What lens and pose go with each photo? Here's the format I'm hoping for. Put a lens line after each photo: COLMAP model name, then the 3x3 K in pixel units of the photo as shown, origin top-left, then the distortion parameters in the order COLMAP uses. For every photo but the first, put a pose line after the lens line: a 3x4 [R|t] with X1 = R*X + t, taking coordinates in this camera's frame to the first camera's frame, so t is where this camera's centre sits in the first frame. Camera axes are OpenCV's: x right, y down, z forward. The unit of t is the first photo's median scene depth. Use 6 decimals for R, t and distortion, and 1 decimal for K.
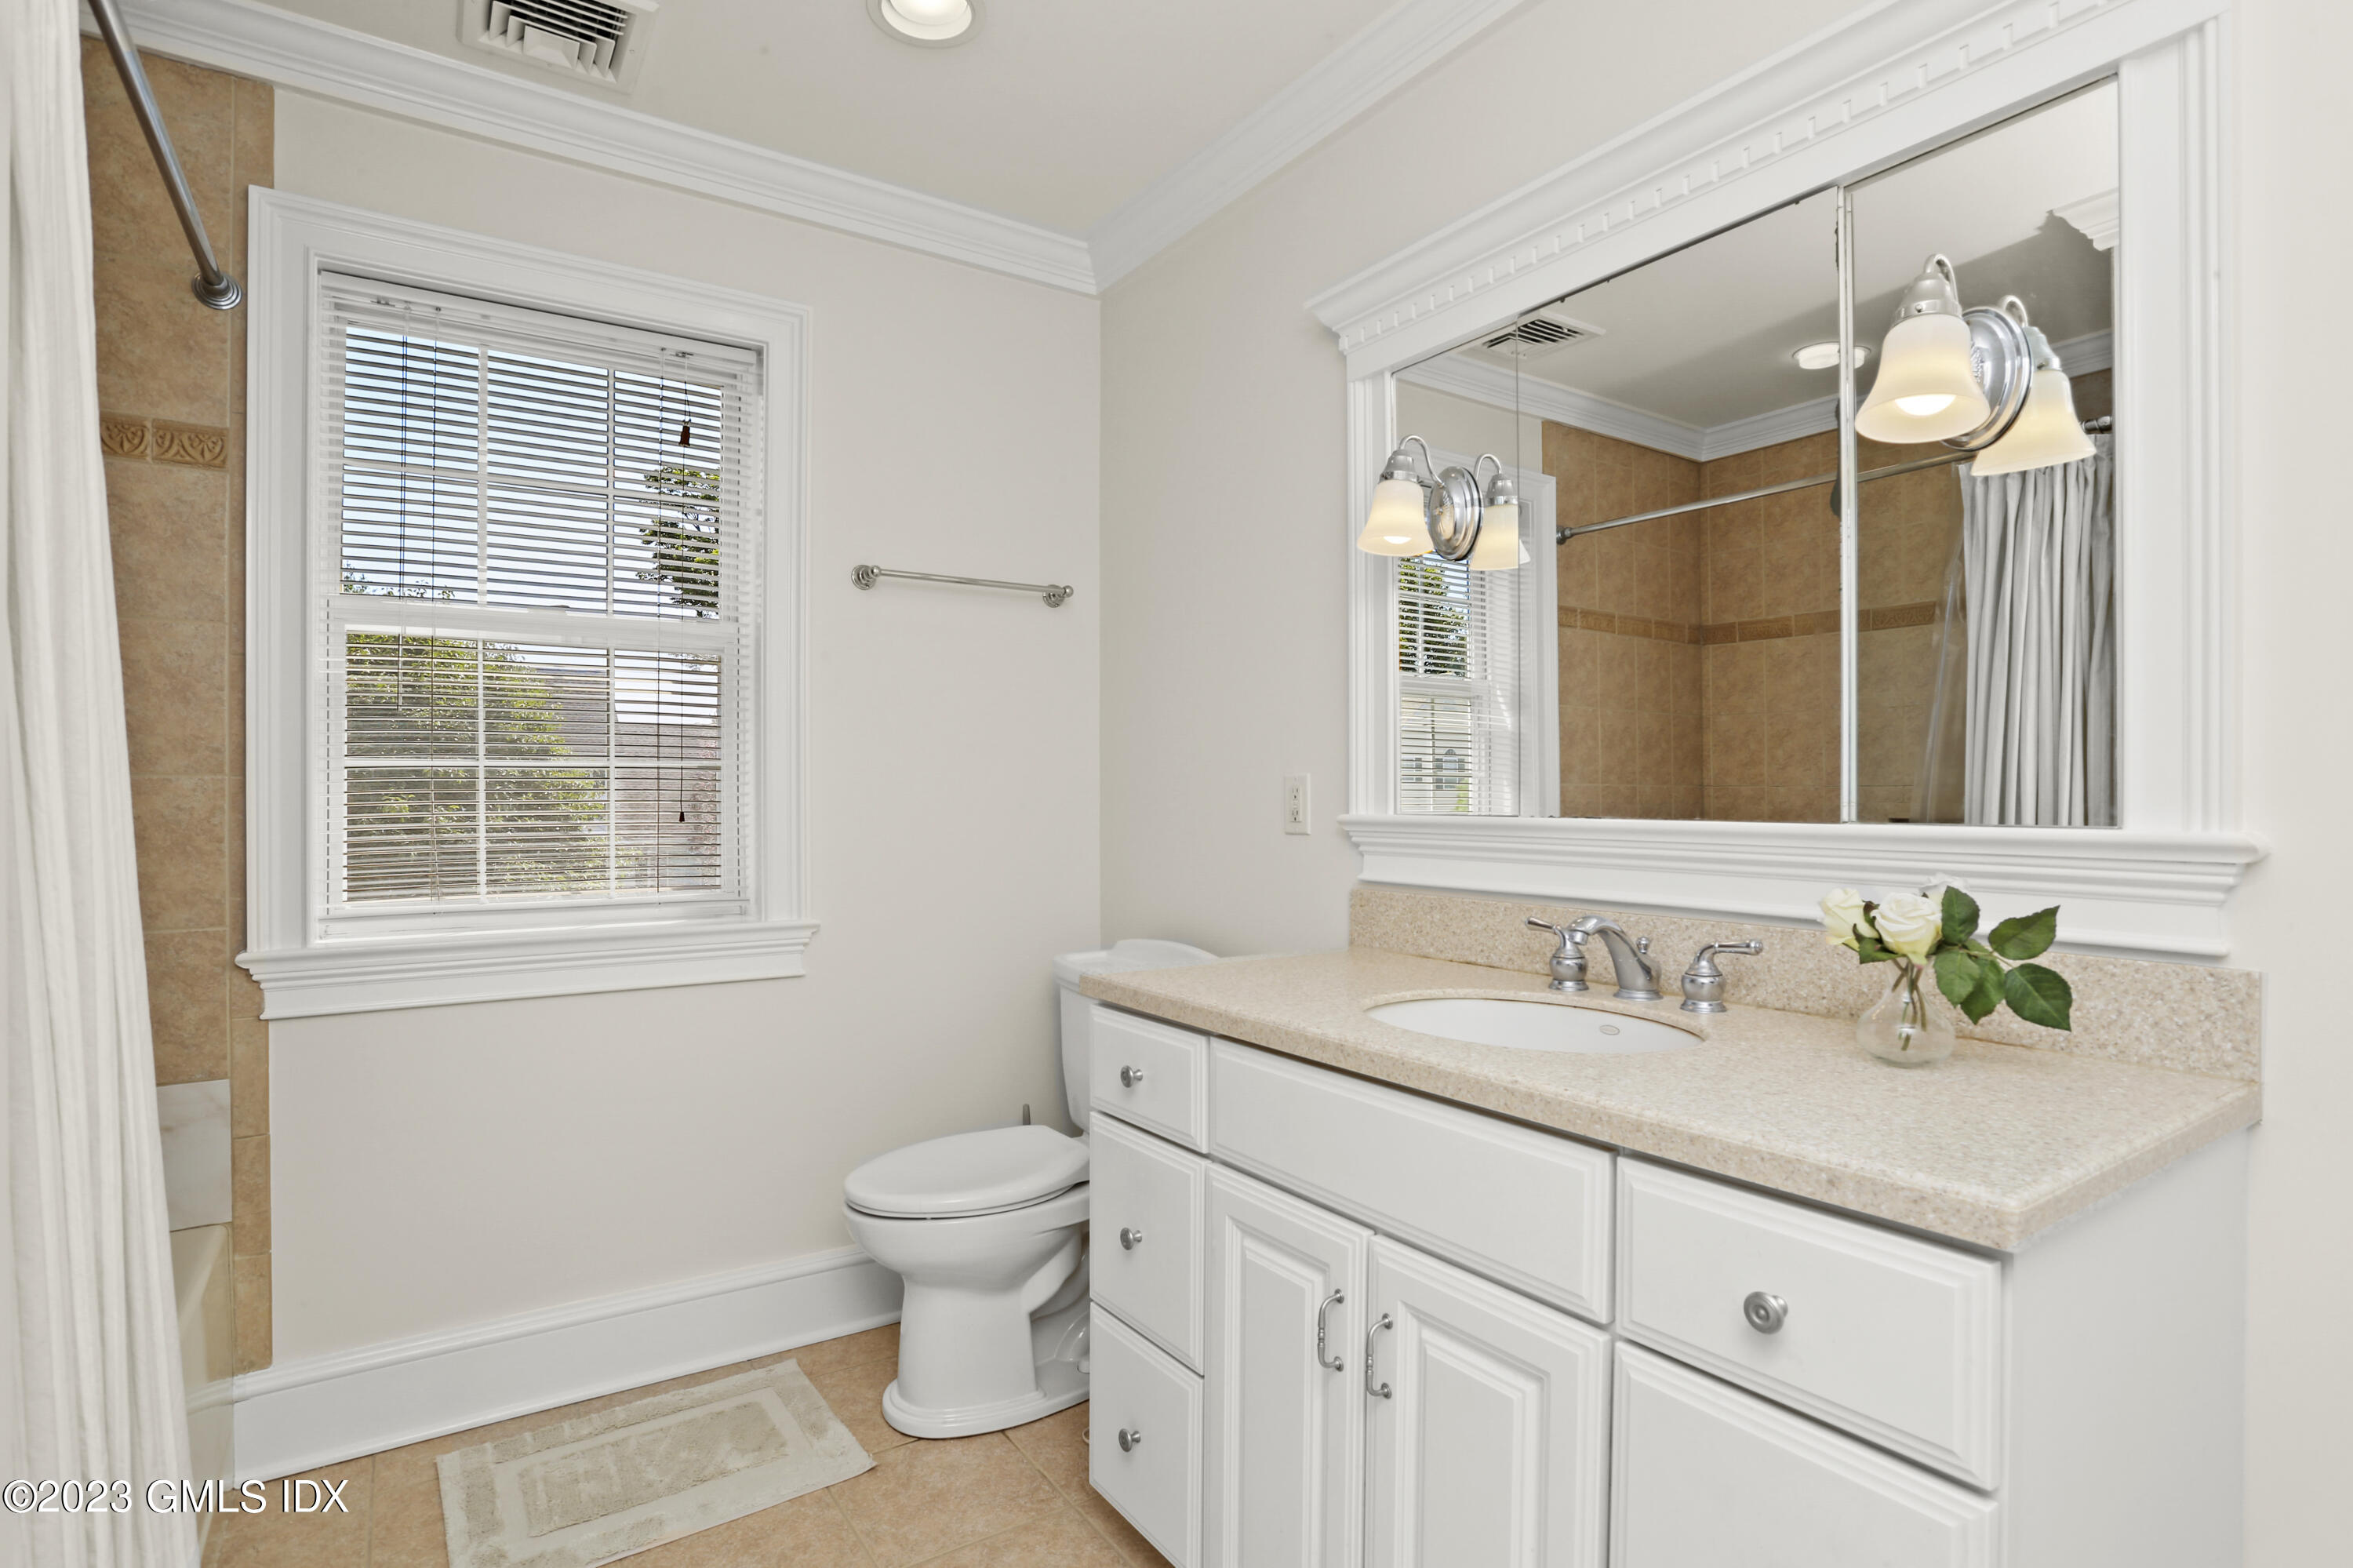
lens RADIAL K [[1178.9, 0, 1175.0], [0, 1178.9, 793.7], [0, 0, 1]] dist [-0.050167, 0.019592]
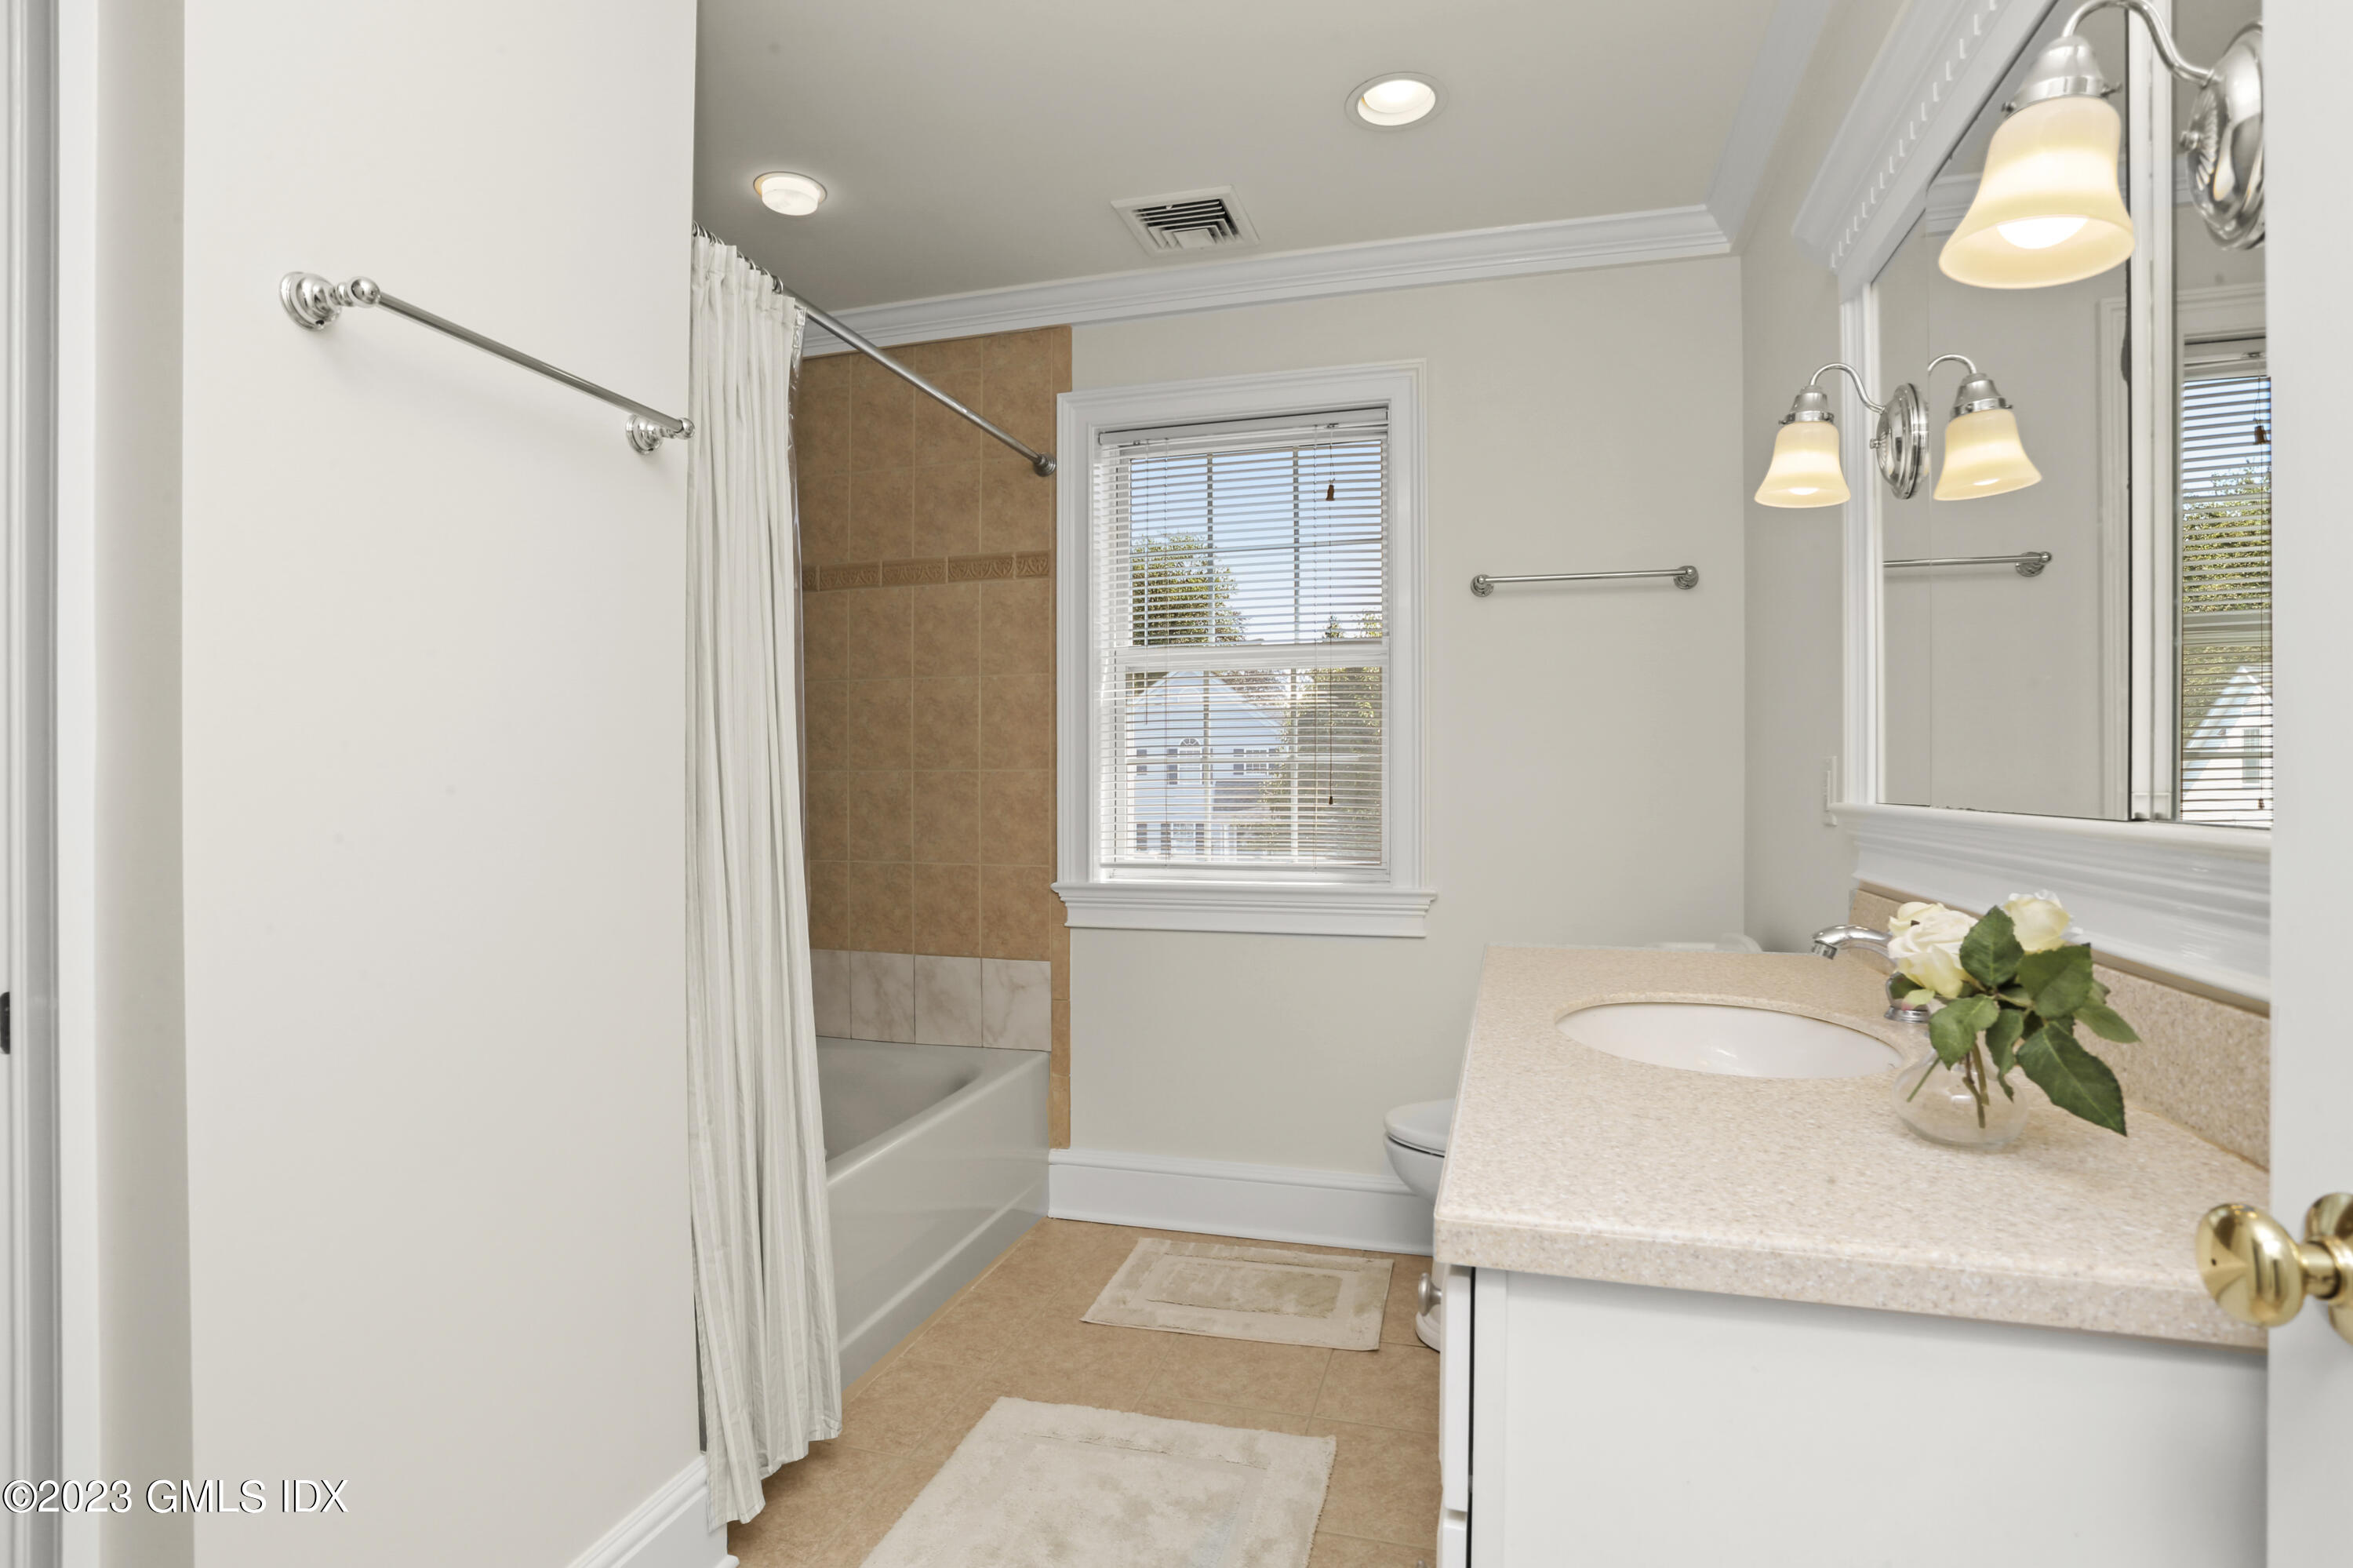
lens RADIAL K [[1178.9, 0, 1174.7], [0, 1178.9, 783.0], [0, 0, 1]] dist [-0.050167, 0.019592]
pose [[0.643167, -0.001500, -0.765724, 0.508824], [0.004584, 0.999988, 0.001891, -0.000638], [0.765712, -0.004726, 0.643166, 0.080698]]
